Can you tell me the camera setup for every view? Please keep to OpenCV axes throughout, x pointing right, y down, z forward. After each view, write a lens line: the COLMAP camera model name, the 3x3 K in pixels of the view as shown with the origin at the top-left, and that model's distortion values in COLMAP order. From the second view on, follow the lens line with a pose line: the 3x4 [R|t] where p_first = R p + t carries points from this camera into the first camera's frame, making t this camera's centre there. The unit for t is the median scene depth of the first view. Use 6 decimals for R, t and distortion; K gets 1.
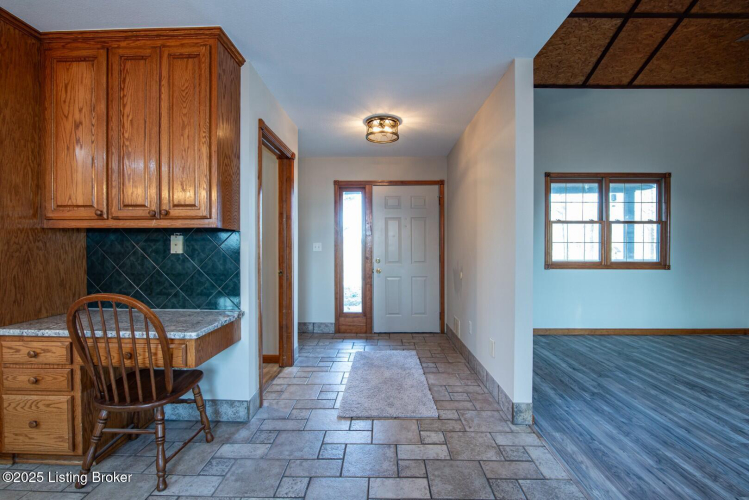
lens RADIAL K [[413.7, 0, 373.1], [0, 413.7, 250.9], [0, 0, 1]] dist [0.027275, -0.002281]
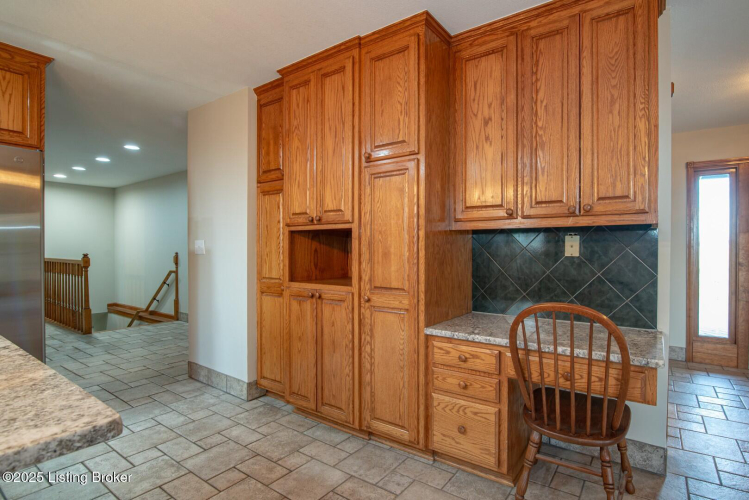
lens RADIAL K [[413.7, 0, 367.8], [0, 413.7, 250.6], [0, 0, 1]] dist [0.027275, -0.002281]
pose [[0.850335, 0.000902, -0.526241, -0.434354], [-0.004584, 0.999973, -0.005693, 0.001097], [0.526222, 0.007254, 0.850316, 0.053716]]
